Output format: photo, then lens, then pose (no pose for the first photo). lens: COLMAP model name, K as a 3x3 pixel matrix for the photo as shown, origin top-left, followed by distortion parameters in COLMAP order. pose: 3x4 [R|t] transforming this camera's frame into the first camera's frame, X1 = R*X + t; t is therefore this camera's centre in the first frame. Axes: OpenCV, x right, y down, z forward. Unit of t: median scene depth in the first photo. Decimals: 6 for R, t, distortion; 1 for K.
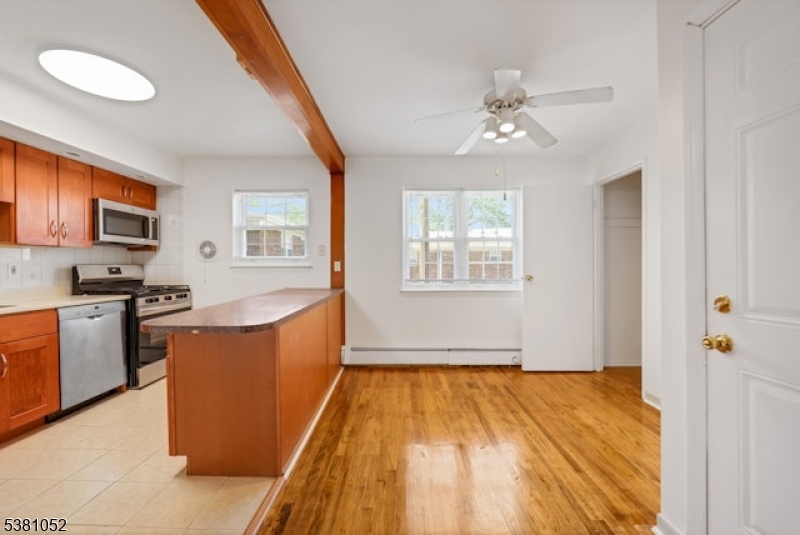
lens RADIAL K [[327.0, 0, 395.8], [0, 327.0, 270.4], [0, 0, 1]] dist [-0.015312, 0.002825]
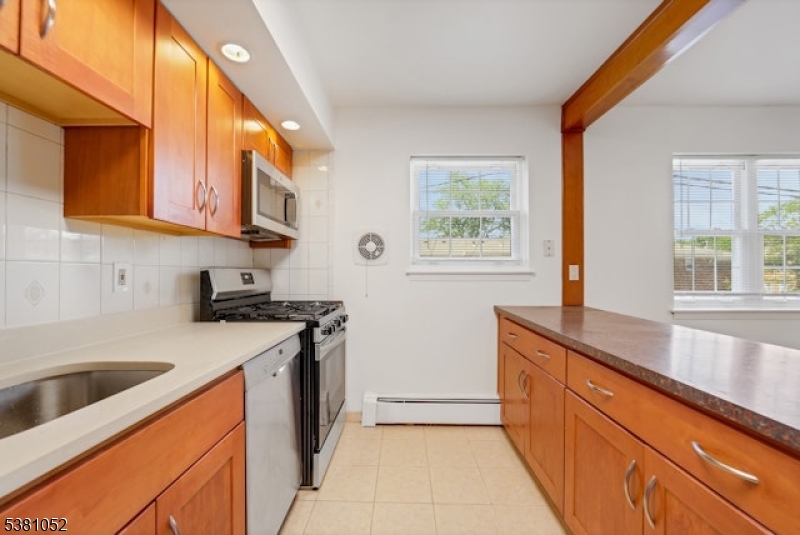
lens RADIAL K [[327.0, 0, 397.7], [0, 327.0, 270.0], [0, 0, 1]] dist [-0.015312, 0.002825]
pose [[0.999977, 0.003667, -0.005717, -0.653637], [-0.003799, 0.999726, -0.023115, -0.001606], [0.005630, 0.023136, 0.999716, 0.431642]]
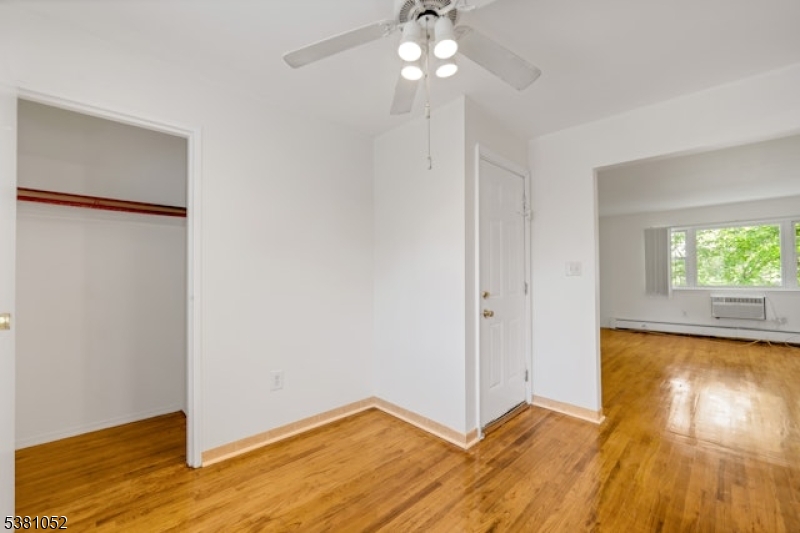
lens RADIAL K [[327.0, 0, 386.3], [0, 327.0, 263.9], [0, 0, 1]] dist [-0.015312, 0.002825]
pose [[-0.684104, 0.024937, 0.728958, -0.045477], [0.016004, 0.999688, -0.019179, -0.026293], [-0.729208, -0.001455, -0.684290, 1.111424]]
